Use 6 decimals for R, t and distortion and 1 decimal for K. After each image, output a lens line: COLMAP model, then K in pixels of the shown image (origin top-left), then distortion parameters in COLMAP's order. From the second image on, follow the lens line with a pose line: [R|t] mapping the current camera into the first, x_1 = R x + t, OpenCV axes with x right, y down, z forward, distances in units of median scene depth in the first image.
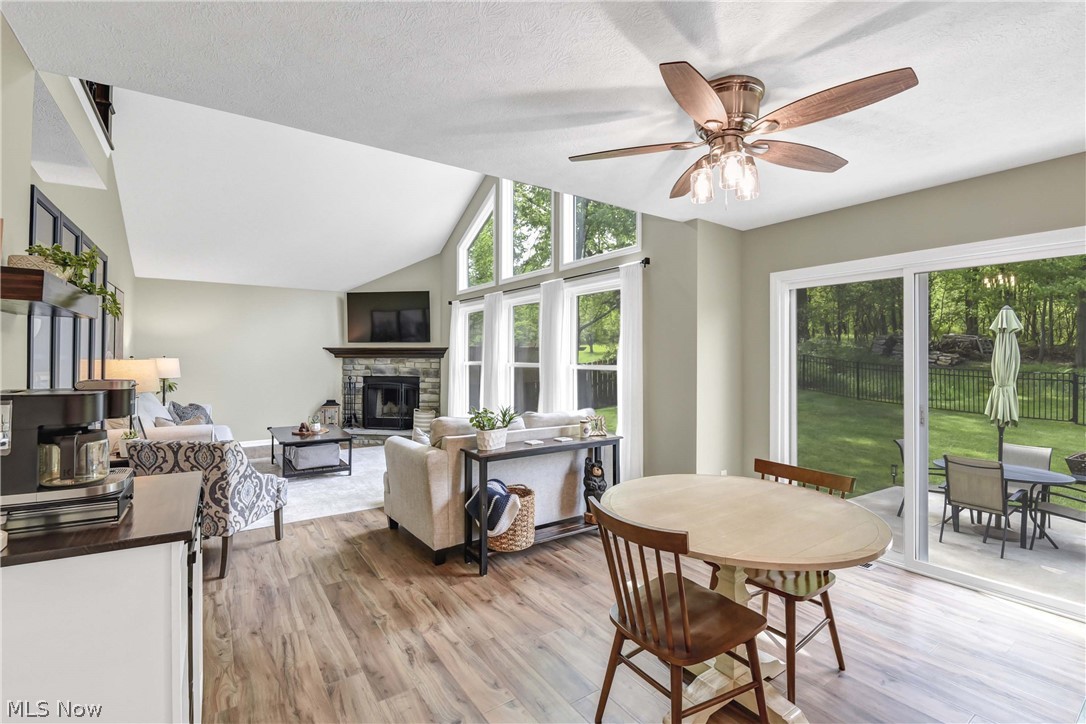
lens RADIAL K [[496.2, 0, 551.7], [0, 496.2, 350.7], [0, 0, 1]] dist [-0.018919, 0.000031]
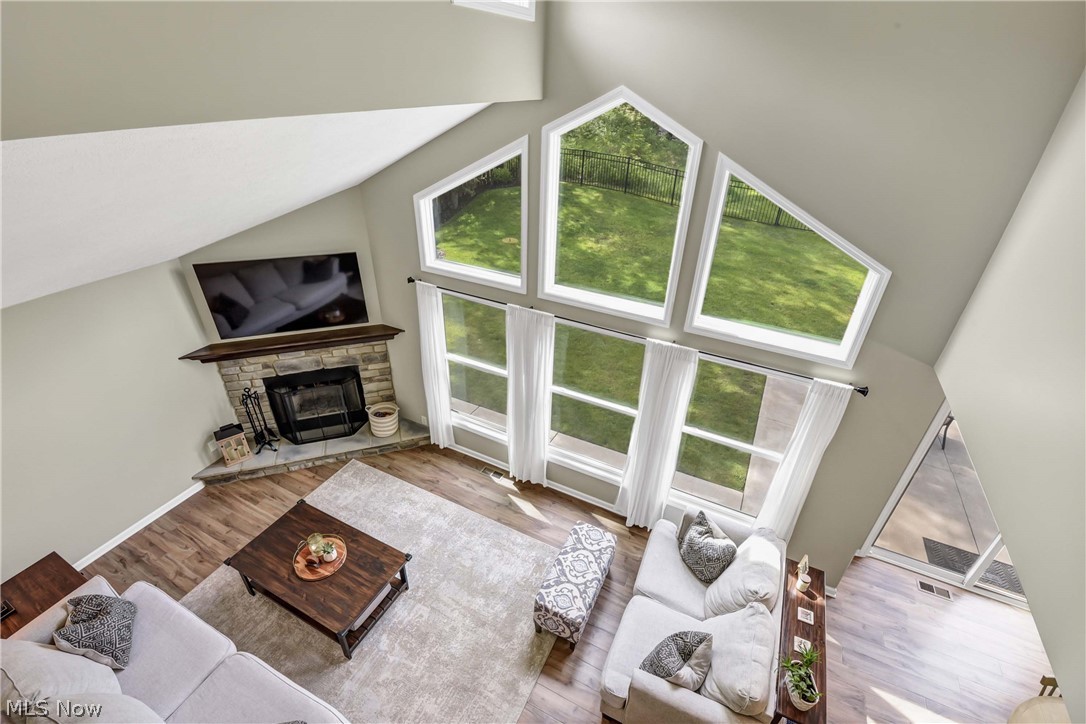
lens RADIAL K [[485.8, 0, 546.8], [0, 485.8, 358.2], [0, 0, 1]] dist [-0.001499, -0.000521]
pose [[0.878663, -0.230942, 0.417873, -0.363846], [-0.026212, 0.850577, 0.525197, -0.383003], [-0.476723, -0.472425, 0.741317, 0.396939]]
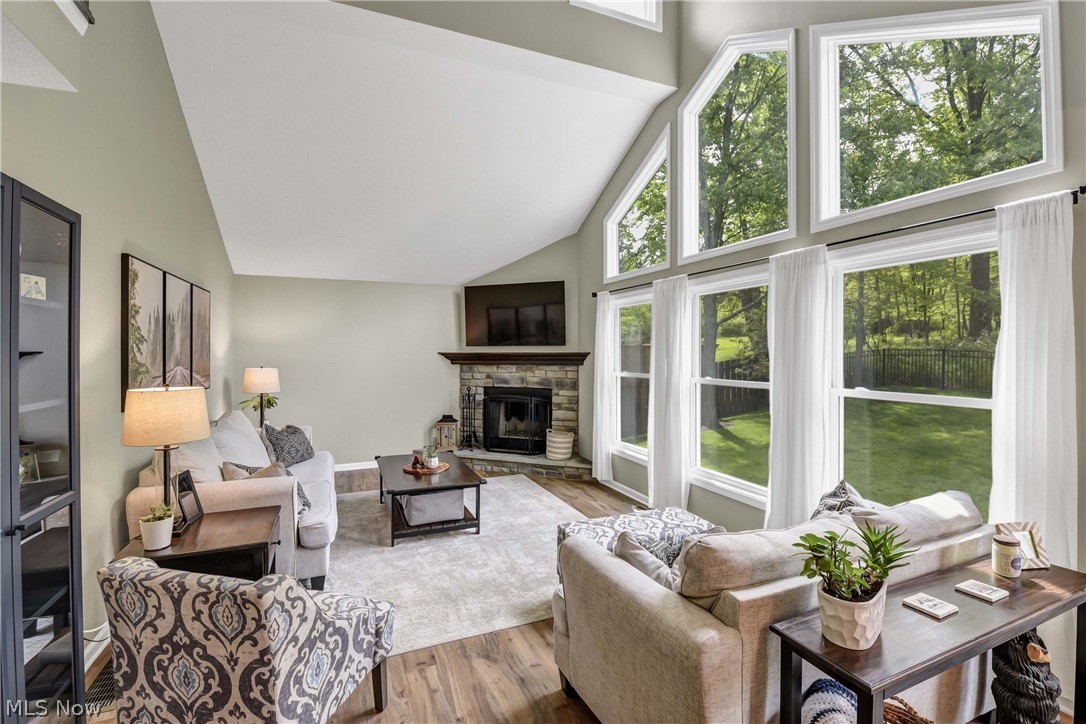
lens RADIAL K [[483.8, 0, 548.0], [0, 483.8, 348.2], [0, 0, 1]] dist [-0.020809, -0.000377]
pose [[0.980285, -0.006081, -0.197495, -0.135254], [0.007267, 0.999960, 0.005280, -0.019148], [0.197455, -0.006612, 0.980290, 0.267170]]
